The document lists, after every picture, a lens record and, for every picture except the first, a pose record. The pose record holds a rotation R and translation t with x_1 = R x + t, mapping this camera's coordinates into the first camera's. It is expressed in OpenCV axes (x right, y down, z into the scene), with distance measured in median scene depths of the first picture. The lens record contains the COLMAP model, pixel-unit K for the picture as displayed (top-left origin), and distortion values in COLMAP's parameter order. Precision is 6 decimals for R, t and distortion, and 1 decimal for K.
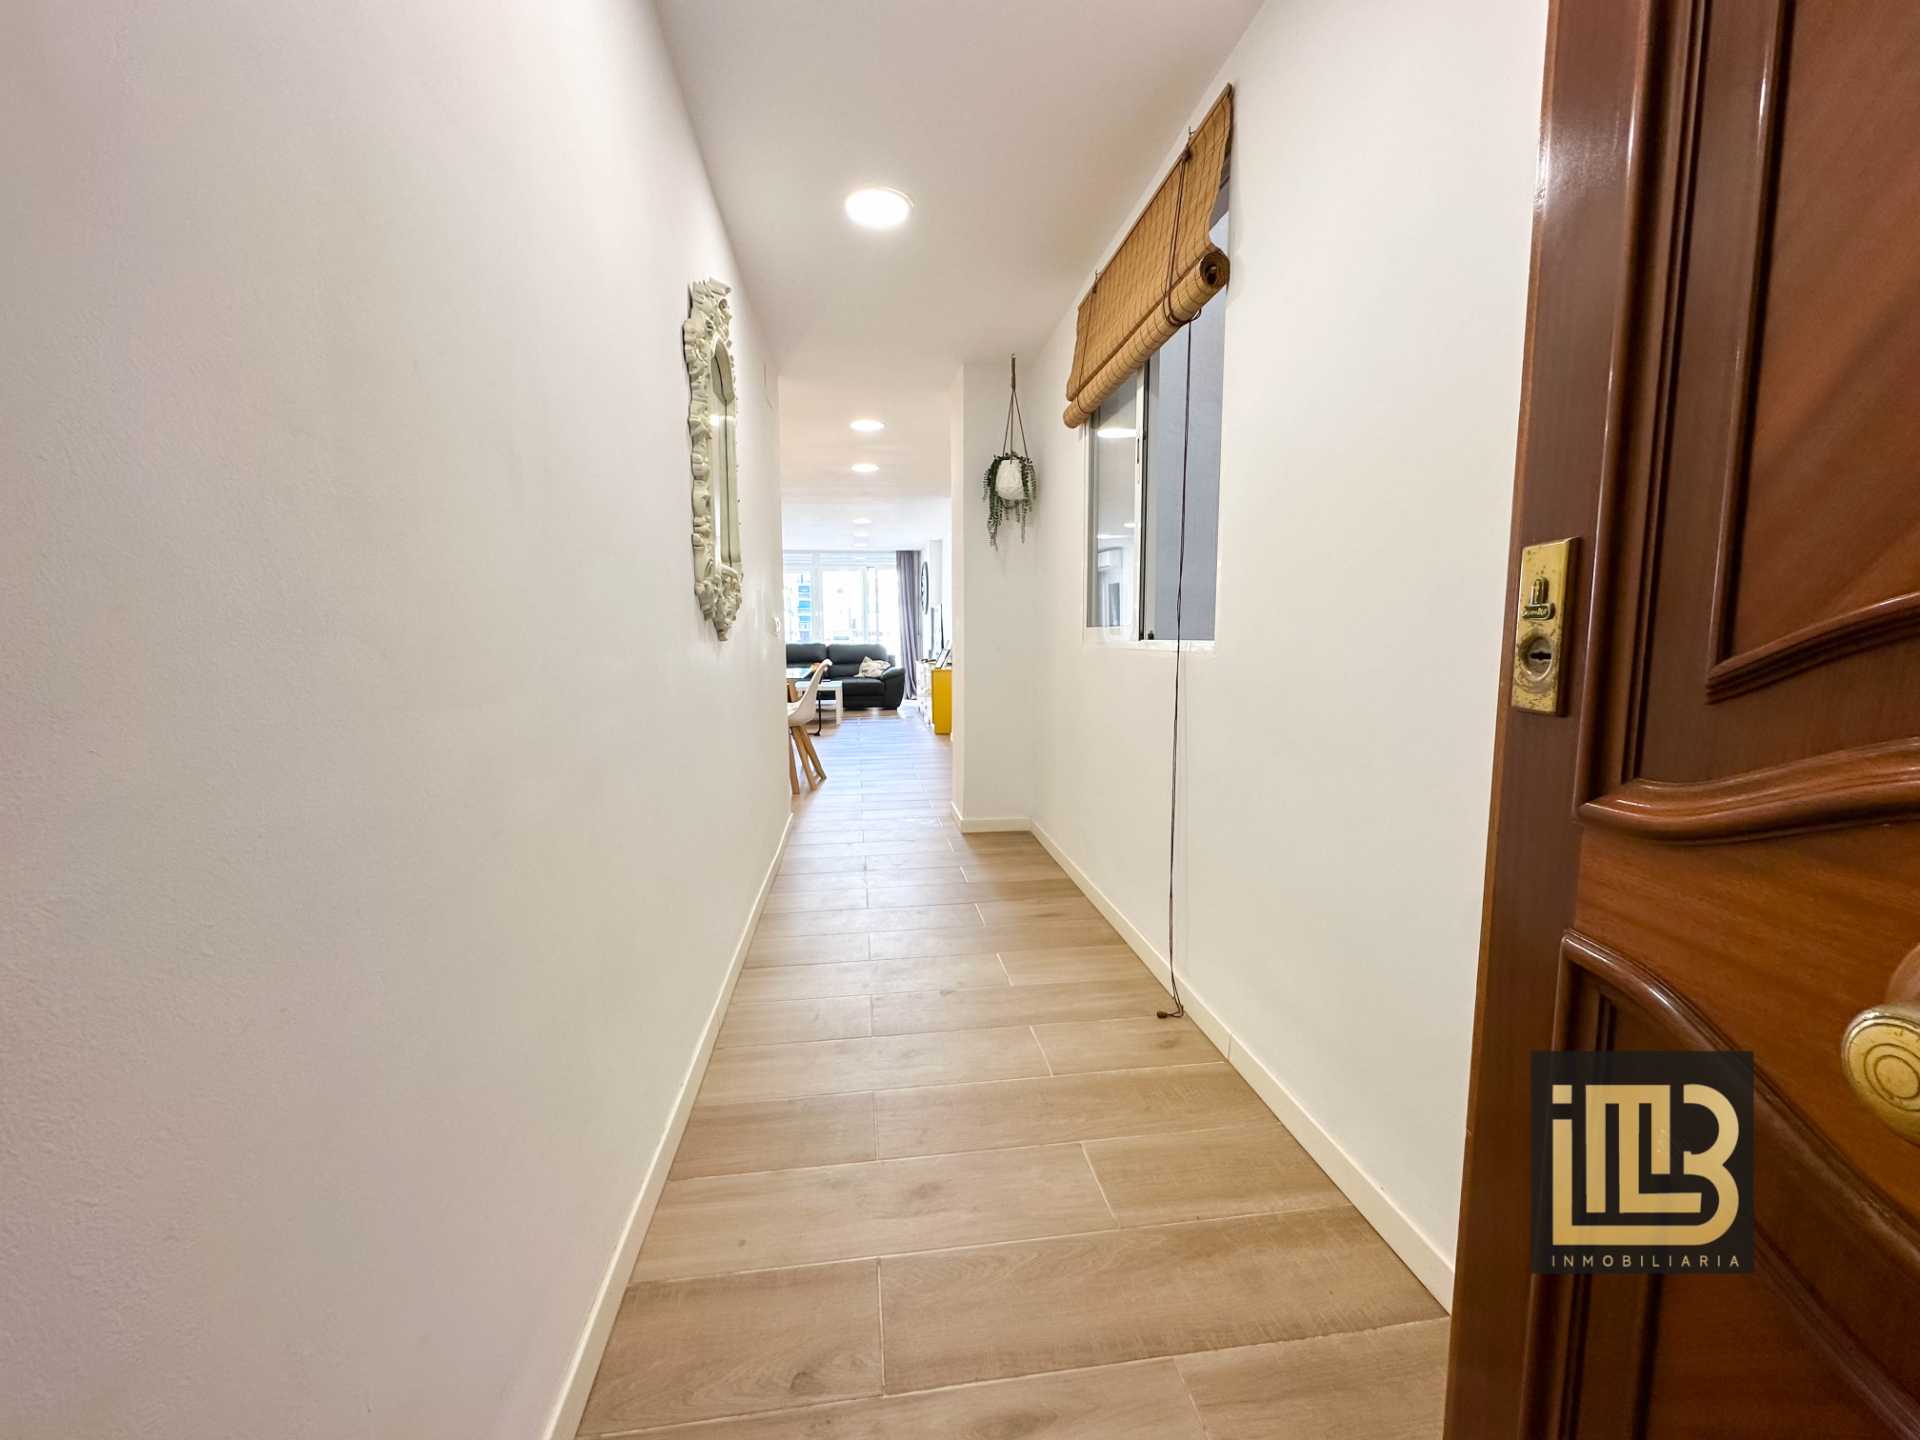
lens RADIAL K [[780.5, 0, 960.0], [0, 780.5, 719.6], [0, 0, 1]] dist [-0.007441, 0.002400]
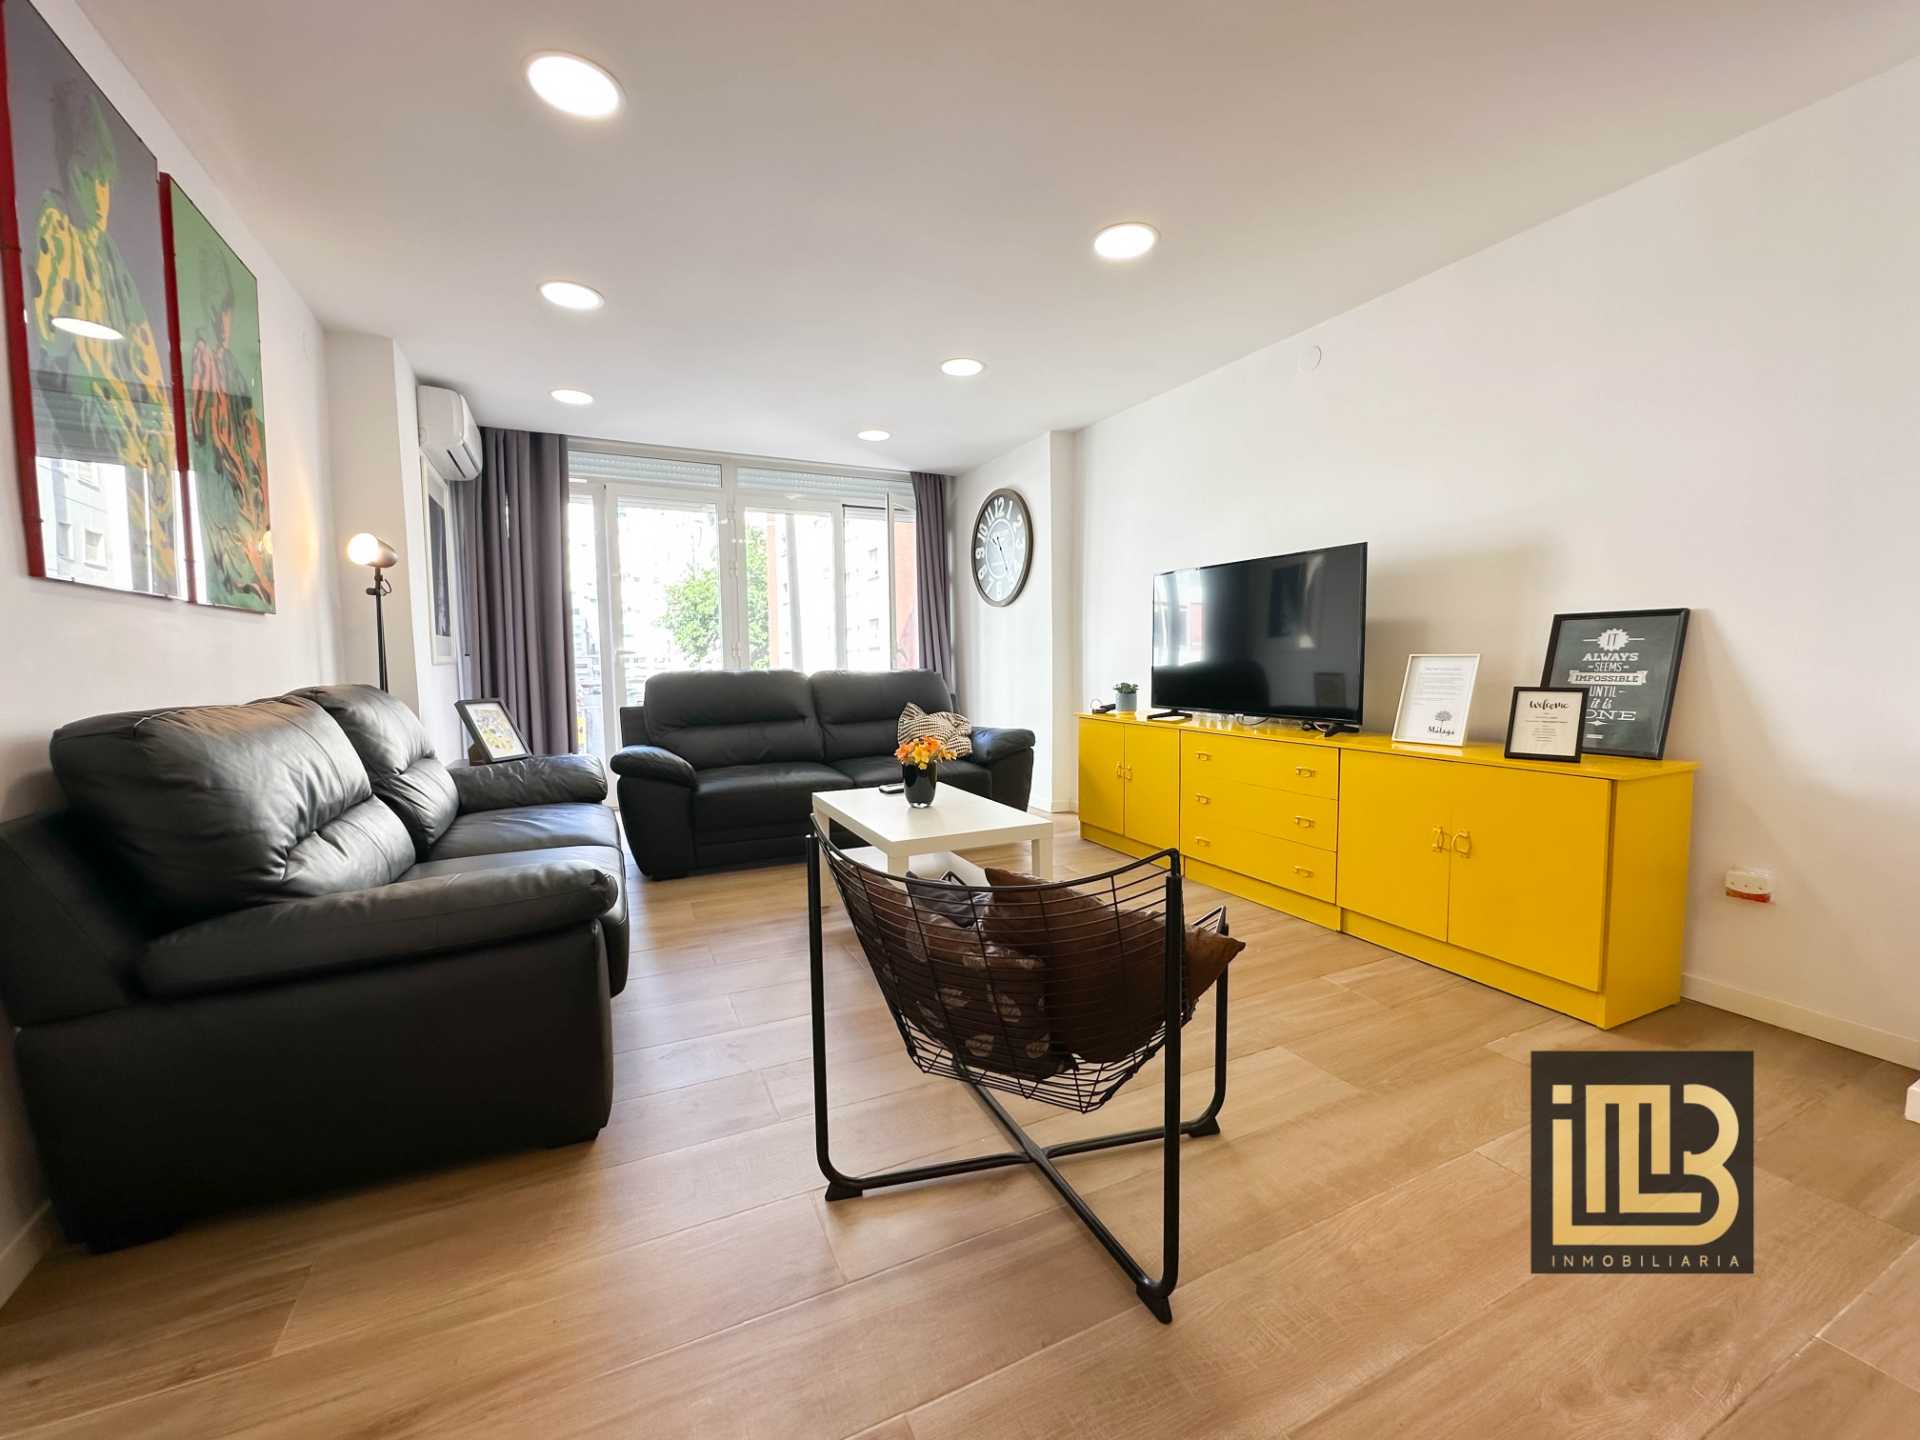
lens RADIAL K [[780.5, 0, 960.3], [0, 780.5, 718.5], [0, 0, 1]] dist [-0.007441, 0.002400]
pose [[0.948270, -0.027474, 0.316273, -0.208381], [0.038954, 0.998790, -0.030029, -0.054797], [-0.315066, 0.040796, 0.948193, 0.563750]]
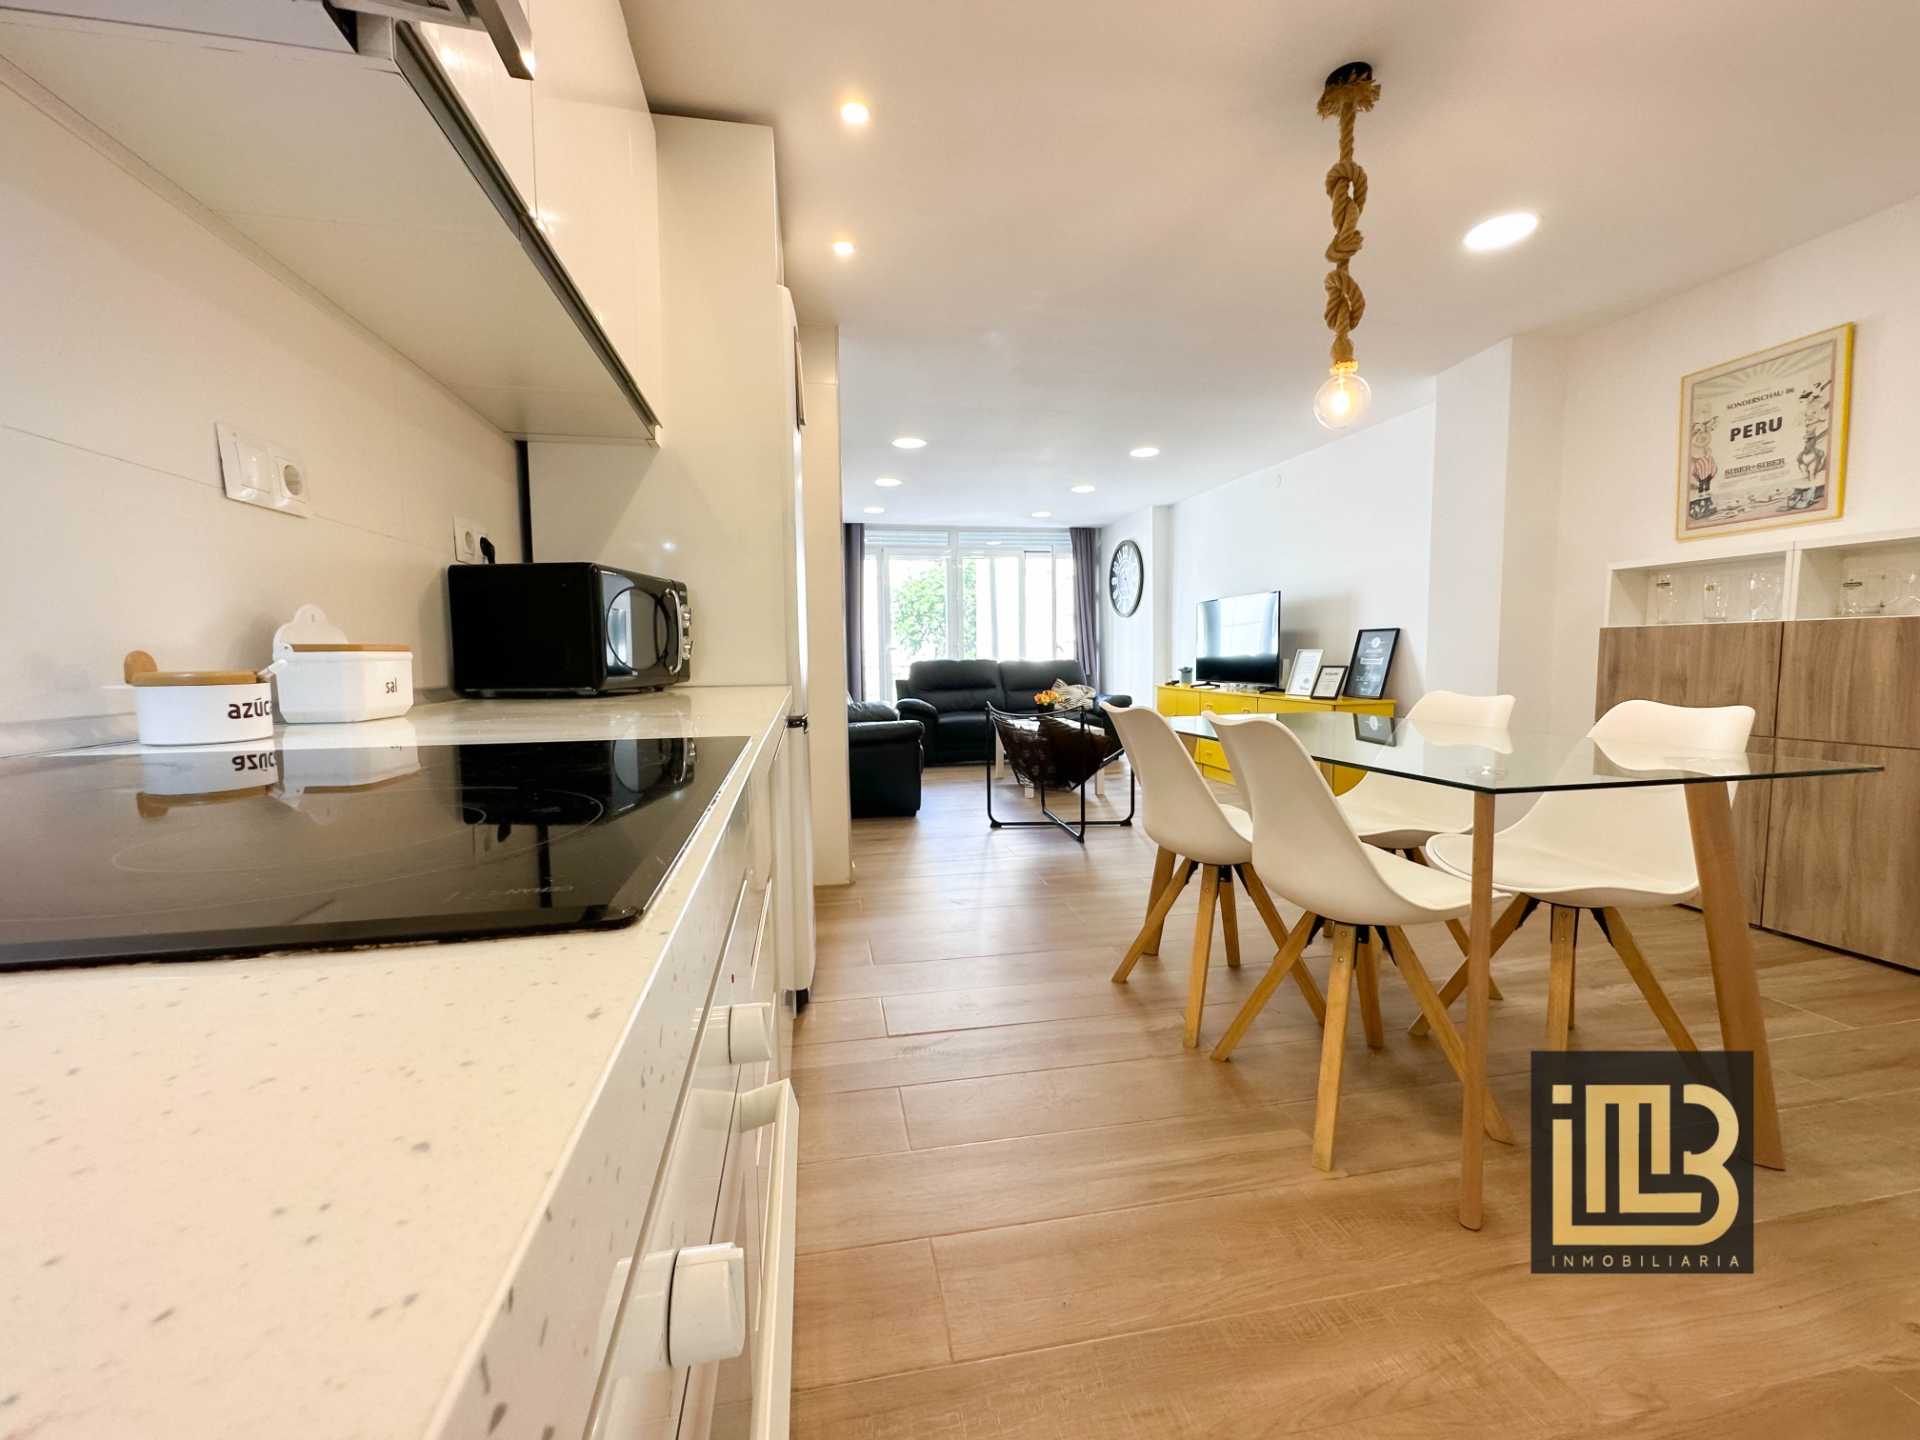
lens RADIAL K [[780.5, 0, 953.1], [0, 780.5, 725.1], [0, 0, 1]] dist [-0.007441, 0.002400]
pose [[0.998566, -0.012352, 0.052082, -0.228590], [0.013360, 0.999729, -0.019052, -0.027454], [-0.051833, 0.019720, 0.998461, 0.314869]]
